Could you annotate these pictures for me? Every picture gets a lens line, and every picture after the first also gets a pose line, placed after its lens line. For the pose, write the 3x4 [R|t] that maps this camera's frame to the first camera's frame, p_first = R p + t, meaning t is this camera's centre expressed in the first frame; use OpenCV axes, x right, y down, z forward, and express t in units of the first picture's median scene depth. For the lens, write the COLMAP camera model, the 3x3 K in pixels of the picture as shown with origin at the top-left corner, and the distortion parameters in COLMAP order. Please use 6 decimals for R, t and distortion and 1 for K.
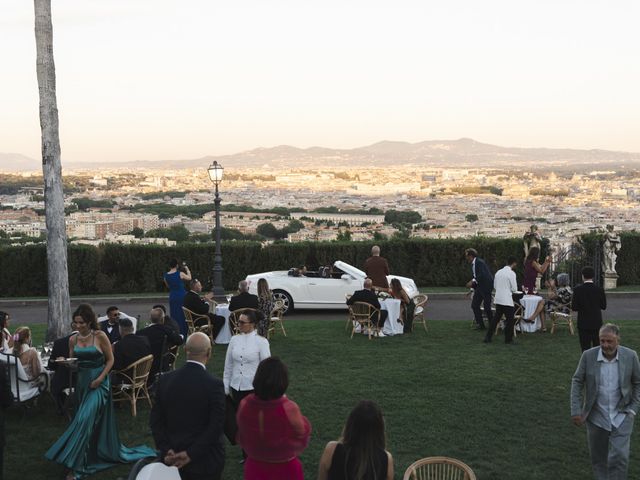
lens RADIAL K [[917.0, 0, 320.1], [0, 917.0, 240.2], [0, 0, 1]] dist [0.011661, 0.000000]
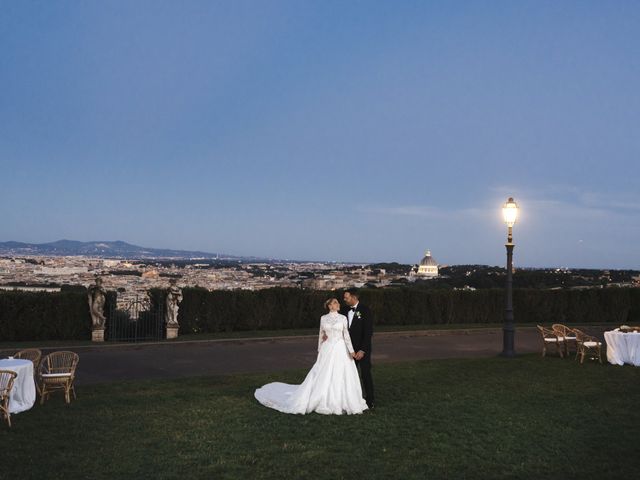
lens RADIAL K [[917.0, 0, 320.2], [0, 917.0, 240.1], [0, 0, 1]] dist [0.011661, 0.000000]
pose [[0.891494, 0.020266, 0.452579, -0.234972], [0.005317, 0.998462, -0.055183, -0.020177], [-0.453001, 0.051601, 0.890015, -0.542866]]
